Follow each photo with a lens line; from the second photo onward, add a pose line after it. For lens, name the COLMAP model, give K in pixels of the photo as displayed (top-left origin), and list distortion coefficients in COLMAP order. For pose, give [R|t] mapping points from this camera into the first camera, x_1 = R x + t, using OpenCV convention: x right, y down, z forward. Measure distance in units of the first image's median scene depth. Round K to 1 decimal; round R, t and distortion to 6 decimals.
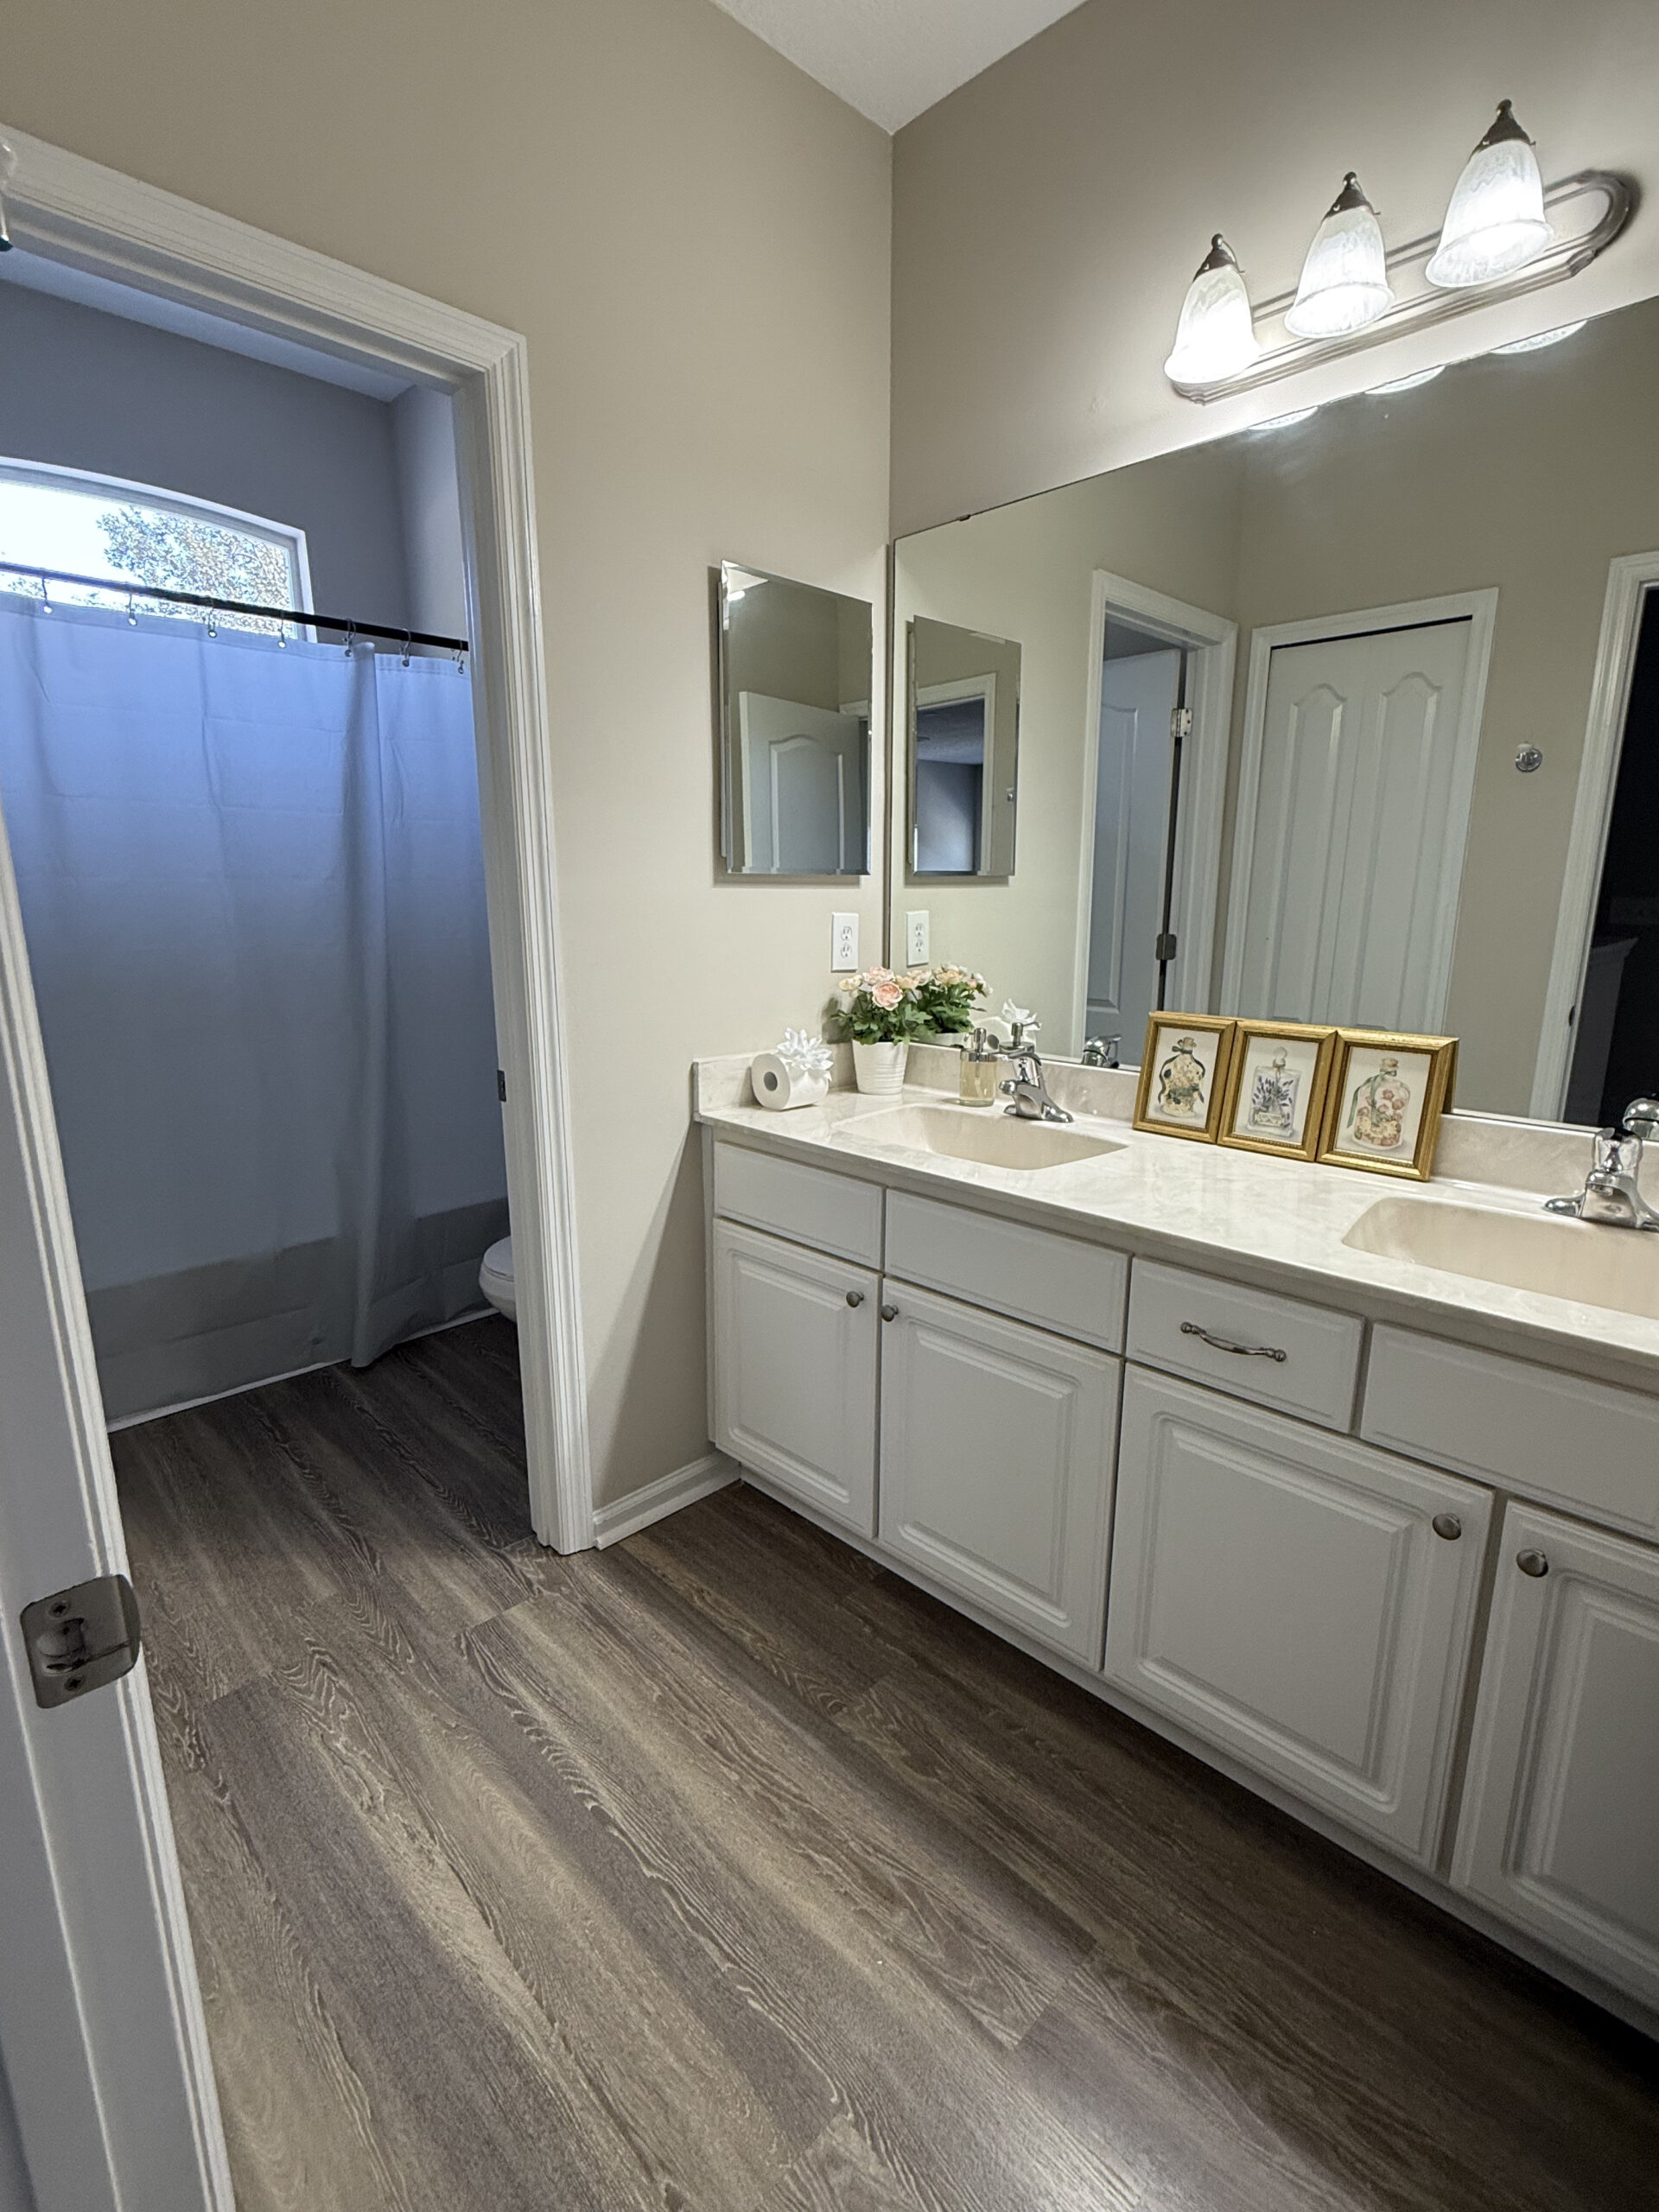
lens RADIAL K [[1023.1, 0, 831.9], [0, 1023.1, 1113.6], [0, 0, 1]] dist [-0.003588, -0.000391]
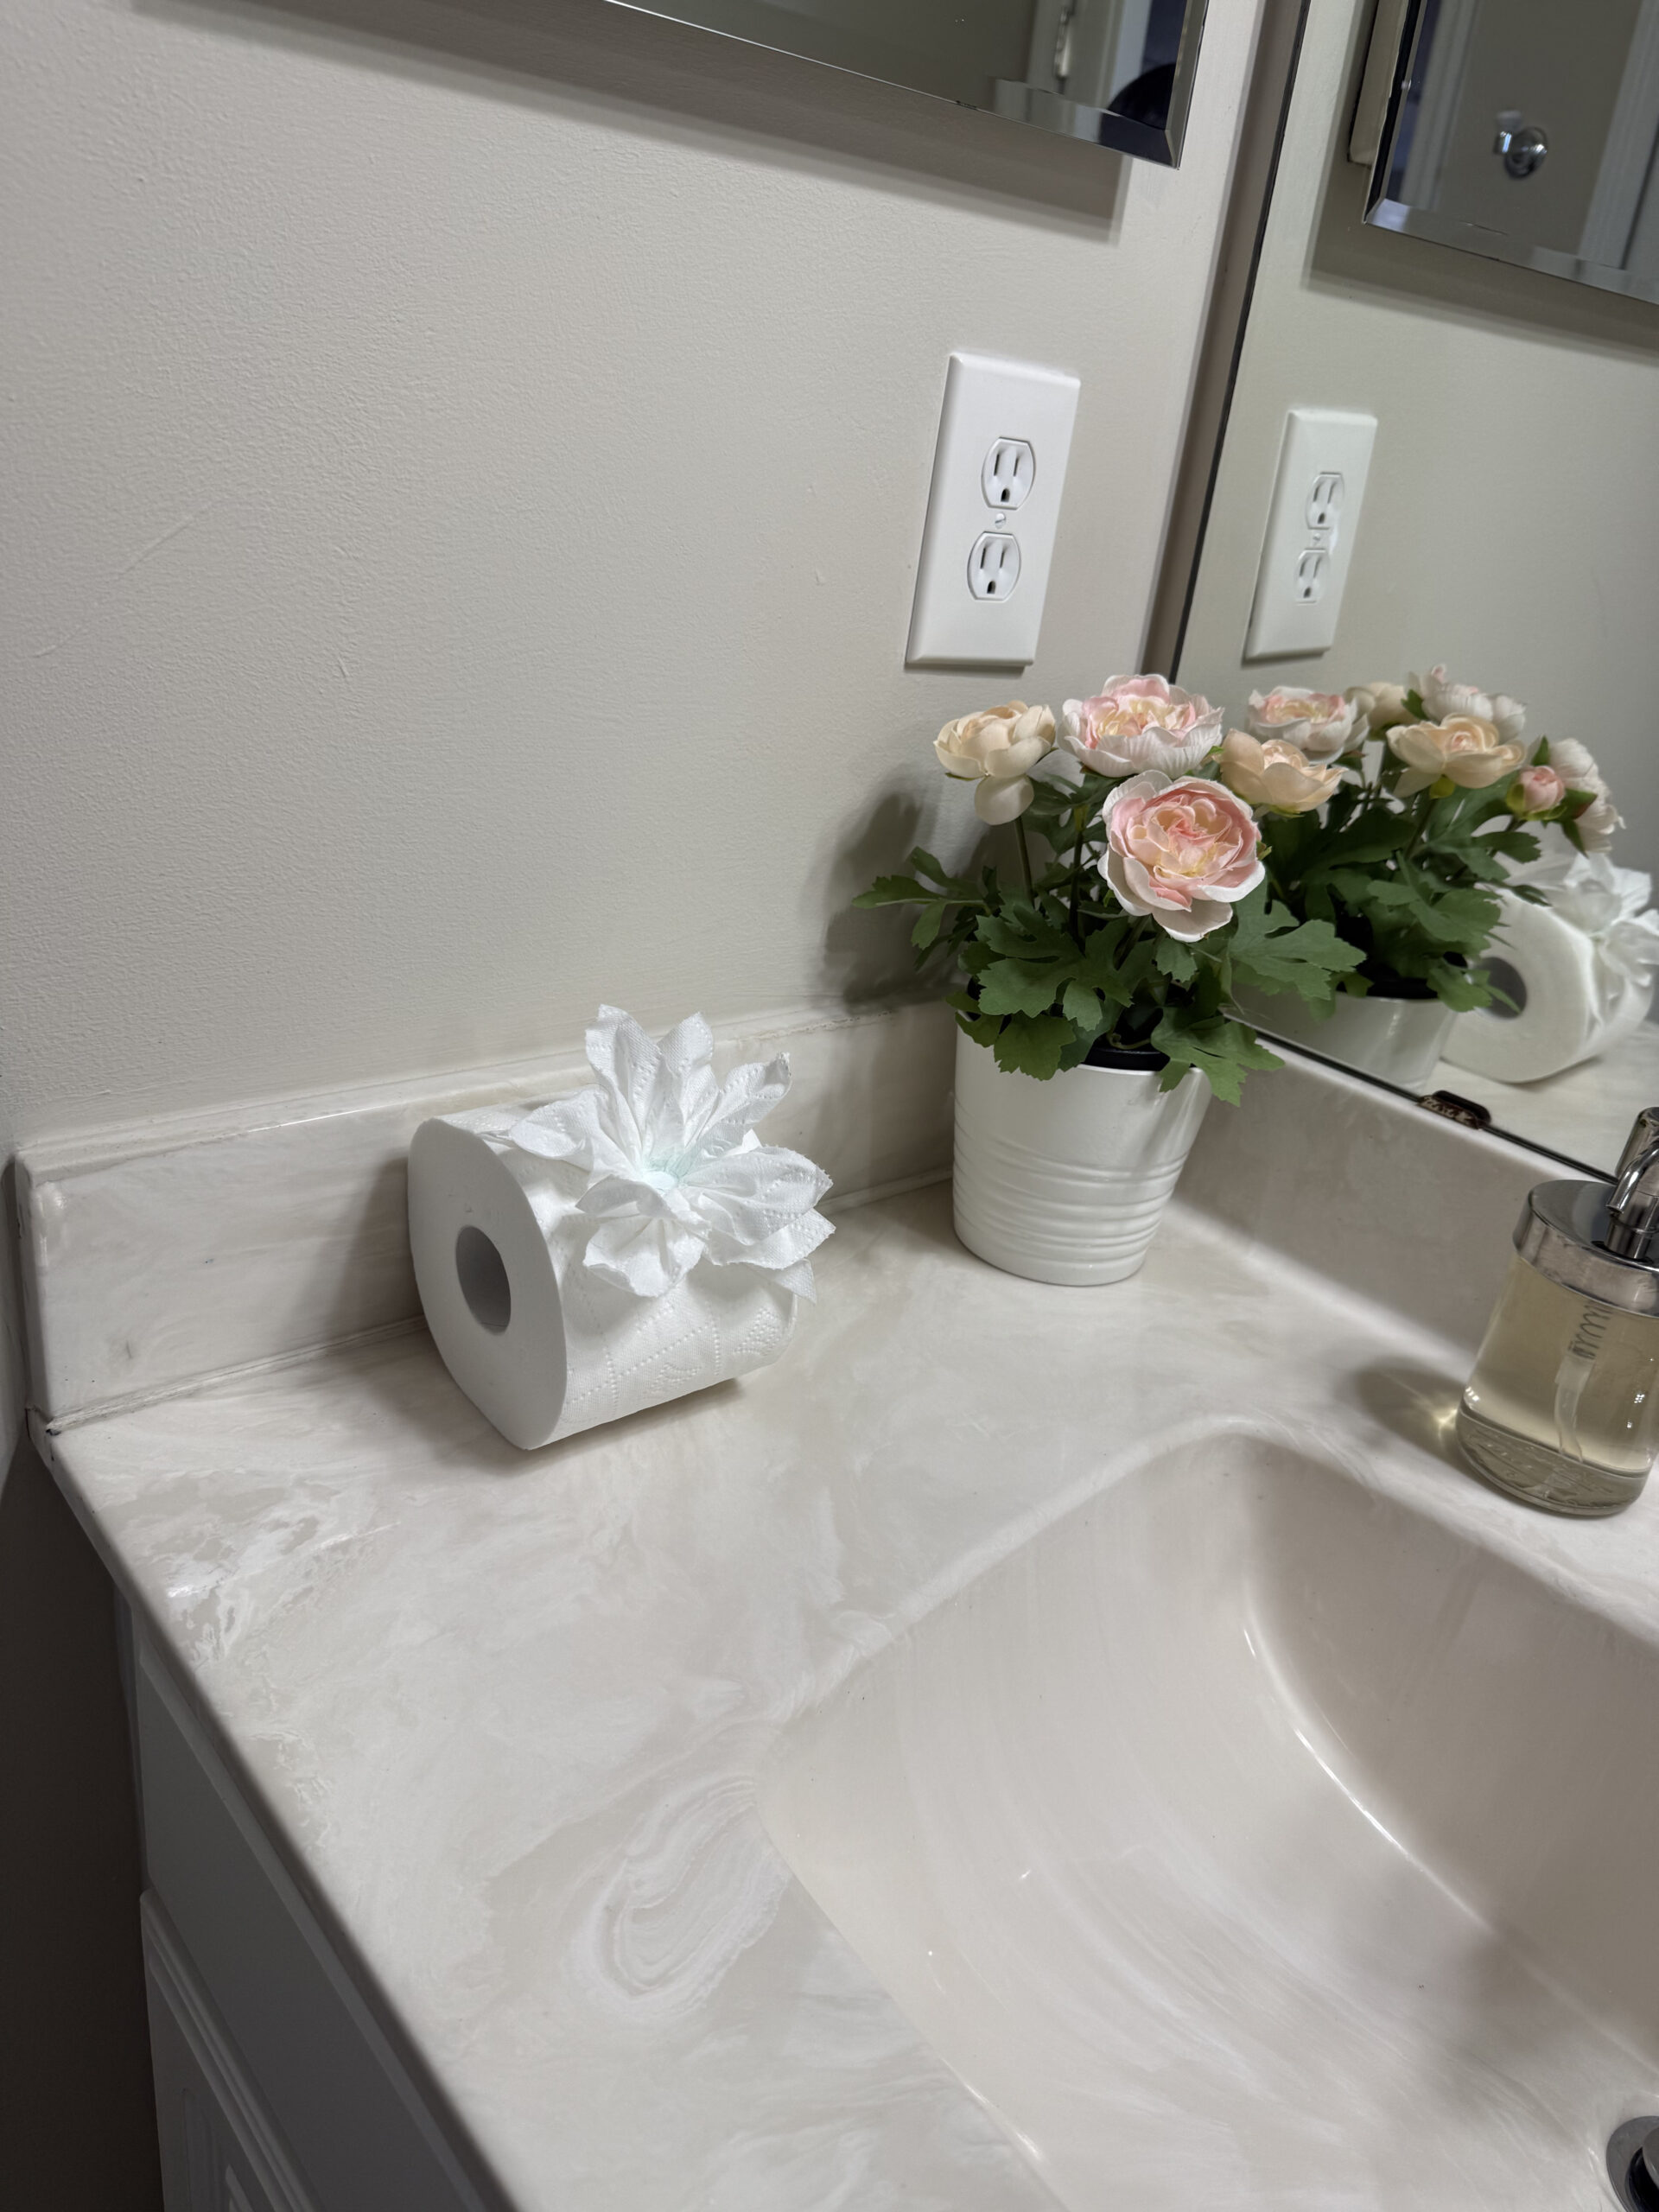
lens RADIAL K [[1643.0, 0, 828.7], [0, 1643.0, 1104.8], [0, 0, 1]] dist [0.007837, -0.000483]
pose [[0.990558, 0.135459, -0.021133, 0.003026], [-0.128690, 0.971849, 0.197354, -0.116826], [0.047271, -0.192771, 0.980105, 0.668686]]
